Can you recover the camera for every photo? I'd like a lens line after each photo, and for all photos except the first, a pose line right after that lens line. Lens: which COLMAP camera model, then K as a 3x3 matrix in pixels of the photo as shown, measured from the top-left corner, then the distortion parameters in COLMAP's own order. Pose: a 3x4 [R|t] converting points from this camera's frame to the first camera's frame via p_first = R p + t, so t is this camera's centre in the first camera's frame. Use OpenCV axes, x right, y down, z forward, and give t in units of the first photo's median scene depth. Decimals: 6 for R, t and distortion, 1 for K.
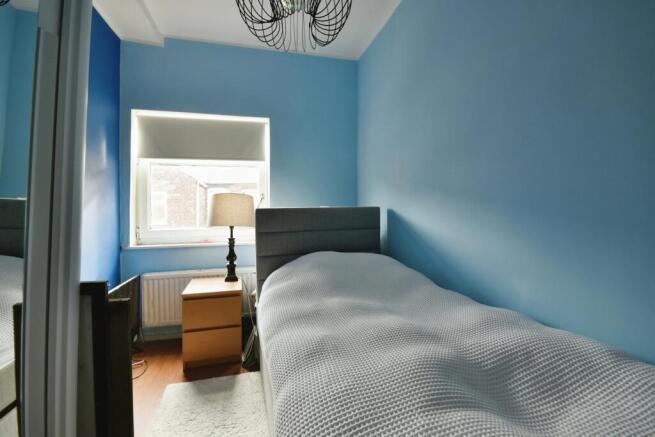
lens RADIAL K [[306.6, 0, 327.3], [0, 306.6, 198.0], [0, 0, 1]] dist [0.001338, 0.000194]
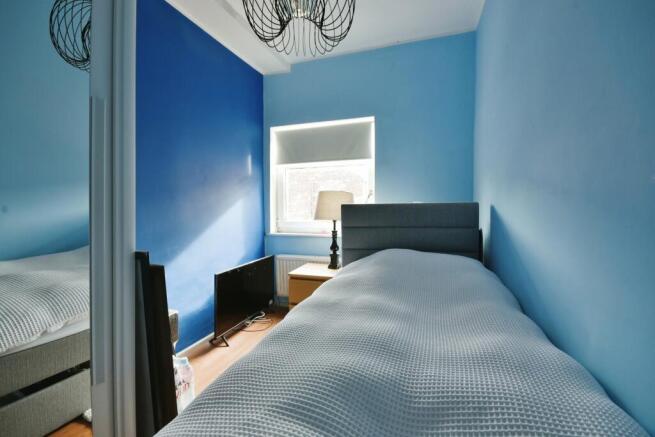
lens RADIAL K [[296.6, 0, 330.1], [0, 296.6, 205.1], [0, 0, 1]] dist [-0.001578, -0.000451]
pose [[0.830379, 0.004016, -0.557185, 0.282883], [0.018131, 0.999250, 0.034223, -0.000268], [0.556905, -0.038520, 0.829683, 0.093463]]
